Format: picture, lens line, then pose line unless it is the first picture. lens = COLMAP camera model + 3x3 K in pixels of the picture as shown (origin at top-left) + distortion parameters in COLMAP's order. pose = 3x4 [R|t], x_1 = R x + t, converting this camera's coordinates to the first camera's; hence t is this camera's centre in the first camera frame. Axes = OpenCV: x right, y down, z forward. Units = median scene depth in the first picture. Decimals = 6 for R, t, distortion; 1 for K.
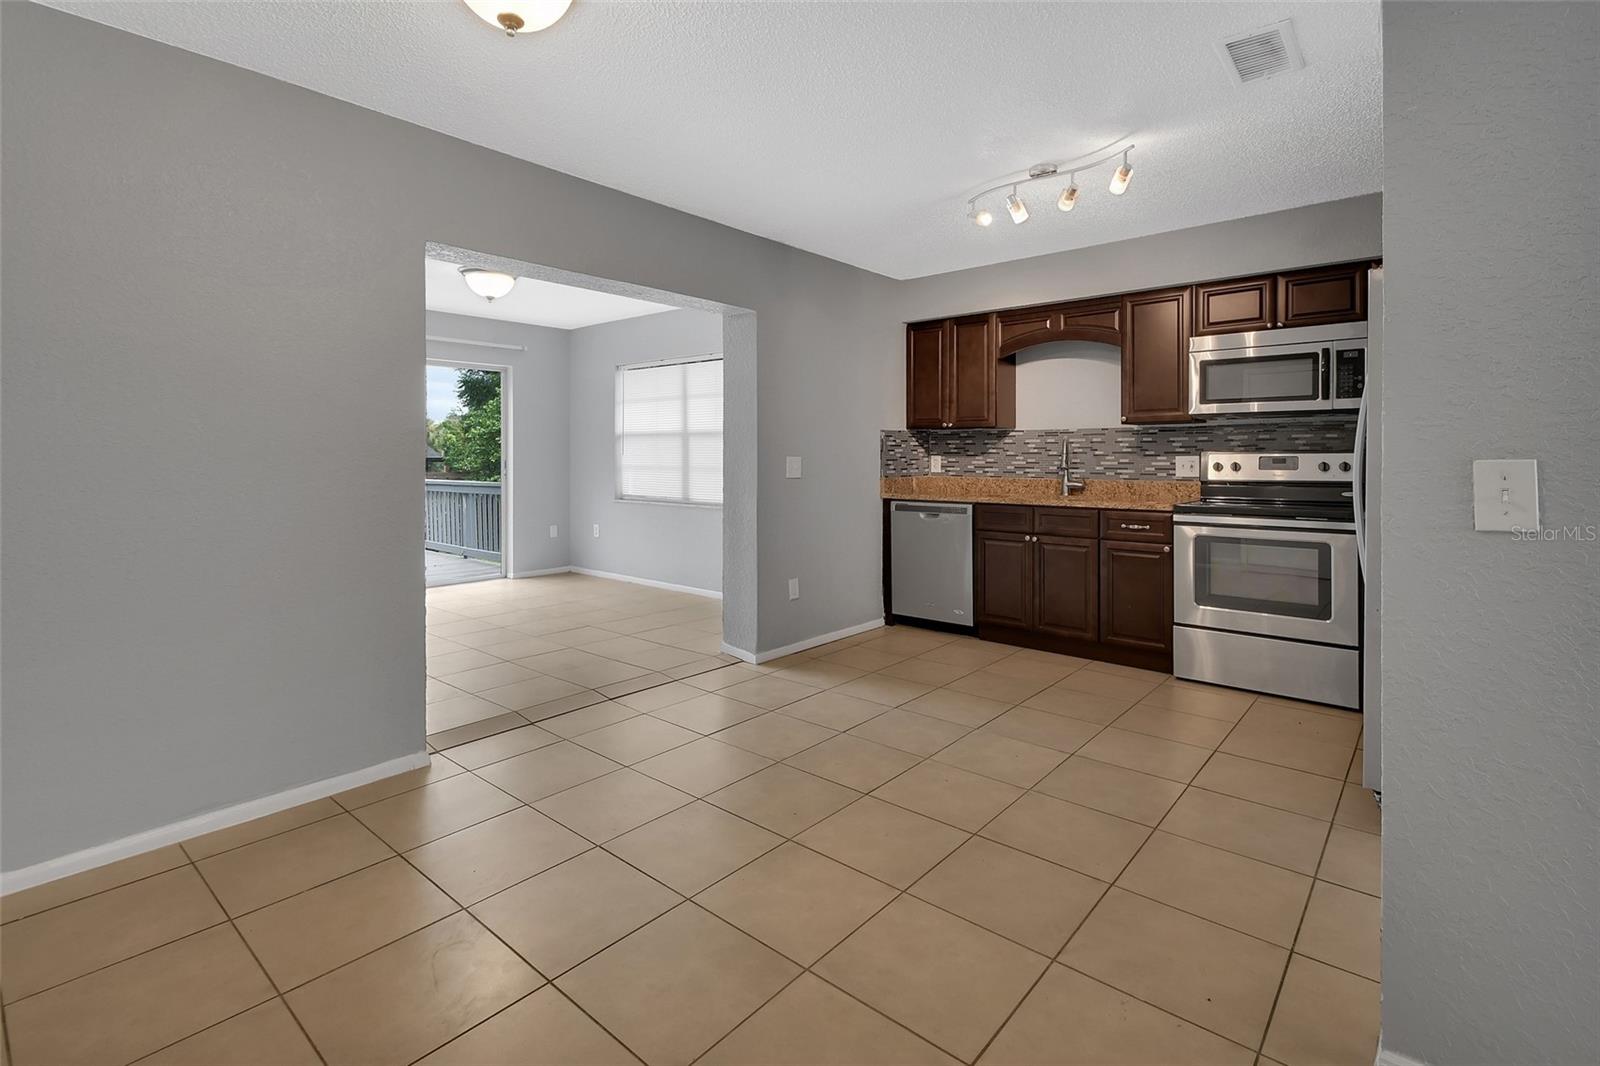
lens RADIAL K [[749.2, 0, 803.7], [0, 749.2, 460.2], [0, 0, 1]] dist [0.002148, 0.000164]
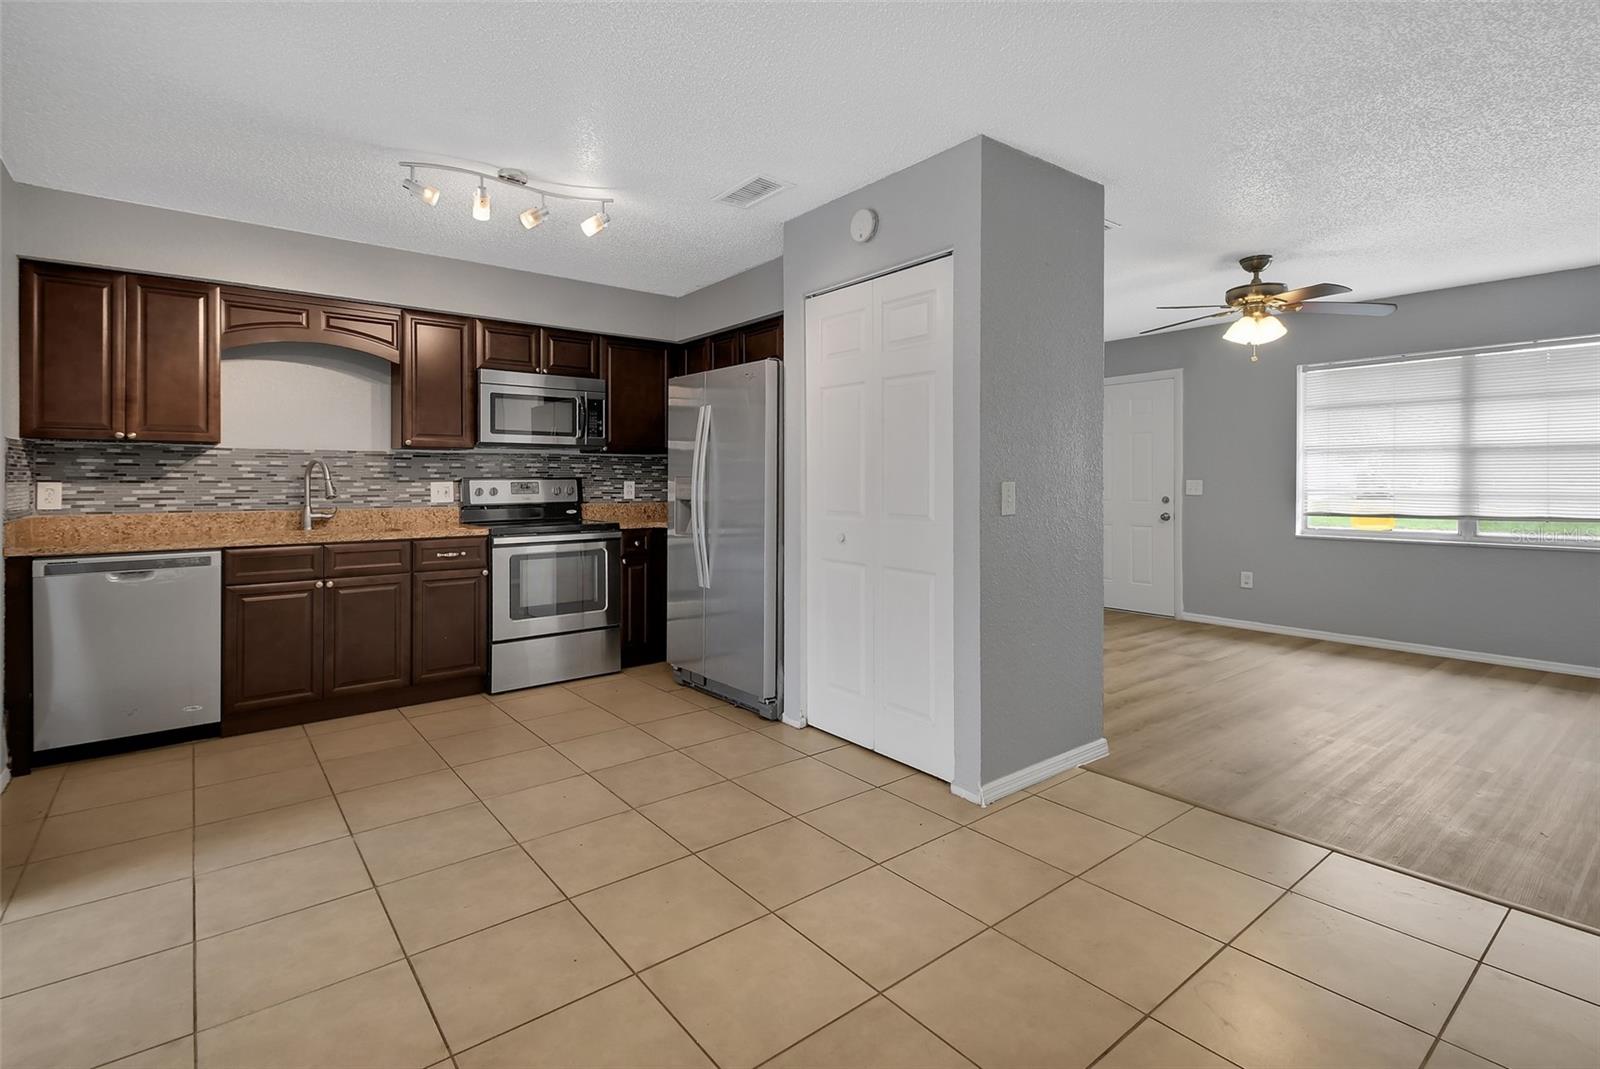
lens RADIAL K [[742.5, 0, 775.0], [0, 742.5, 488.8], [0, 0, 1]] dist [0.019305, -0.015777]
pose [[0.196112, -0.010266, 0.980528, -0.367618], [0.008425, 0.999926, 0.008784, -0.001324], [-0.980545, 0.006539, 0.196184, 0.344832]]
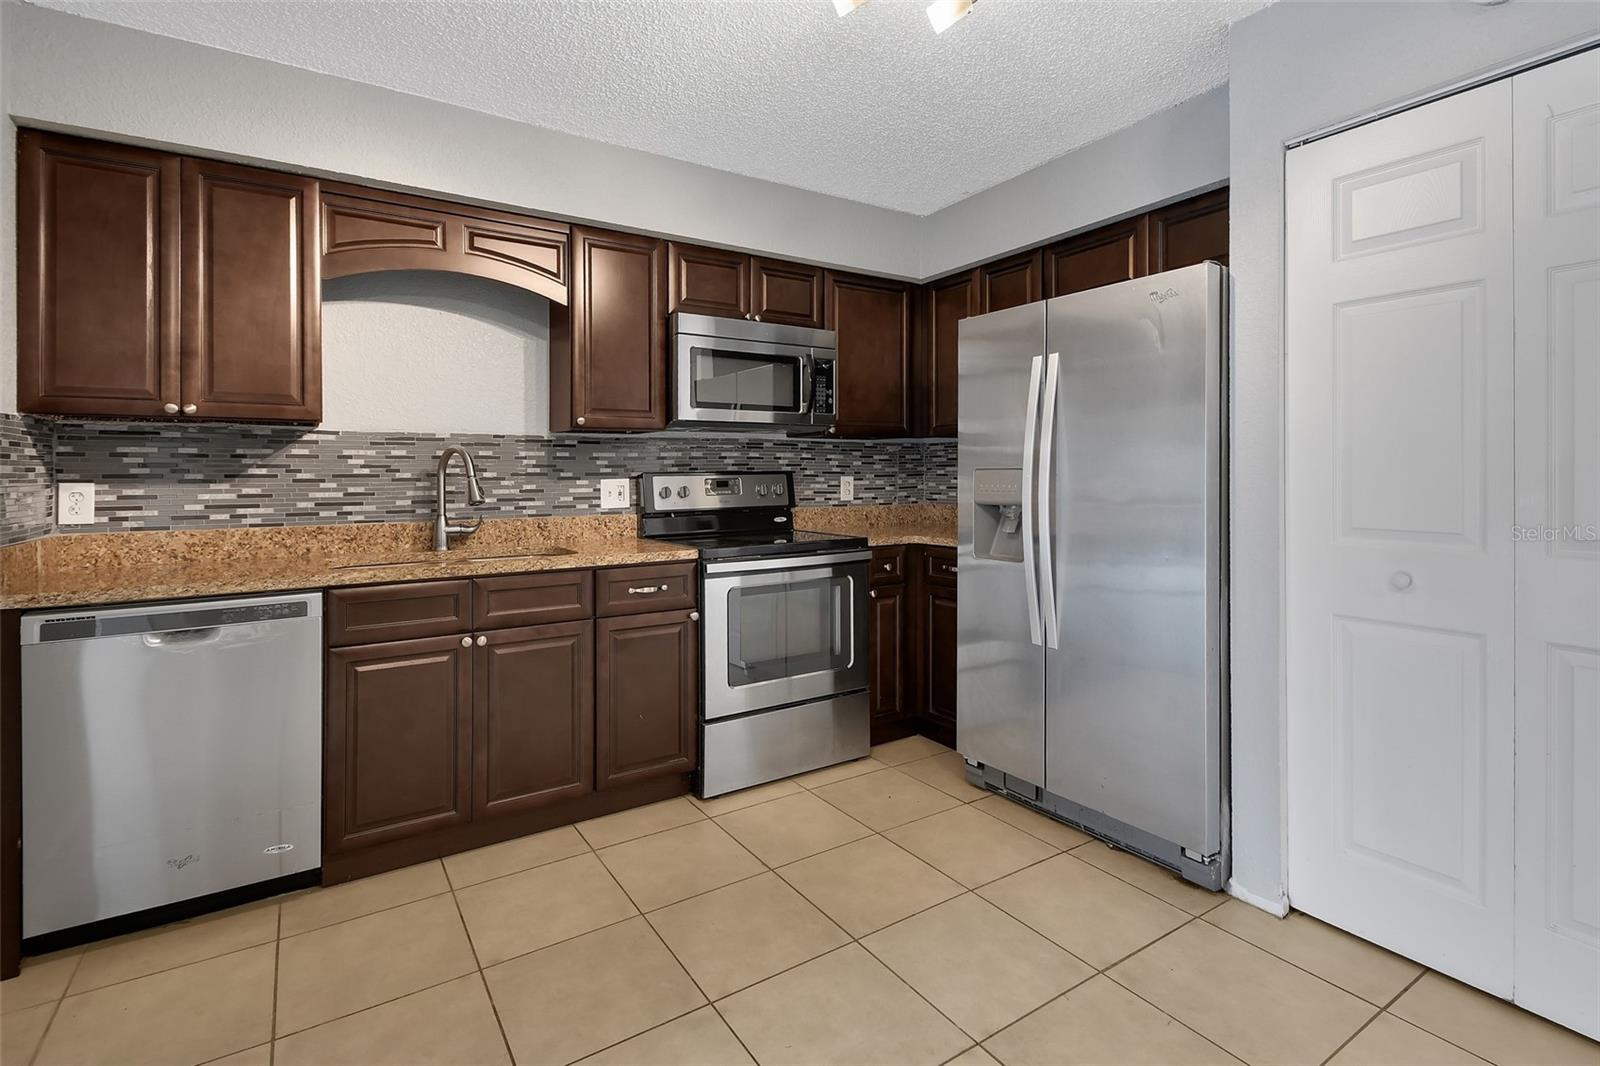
lens RADIAL K [[749.1, 0, 771.6], [0, 749.1, 479.9], [0, 0, 1]] dist [0.004261, -0.000129]
pose [[0.297067, -0.007422, 0.954828, -0.119214], [0.013706, 0.999900, 0.003508, -0.004832], [-0.954758, 0.012044, 0.297139, 0.614949]]
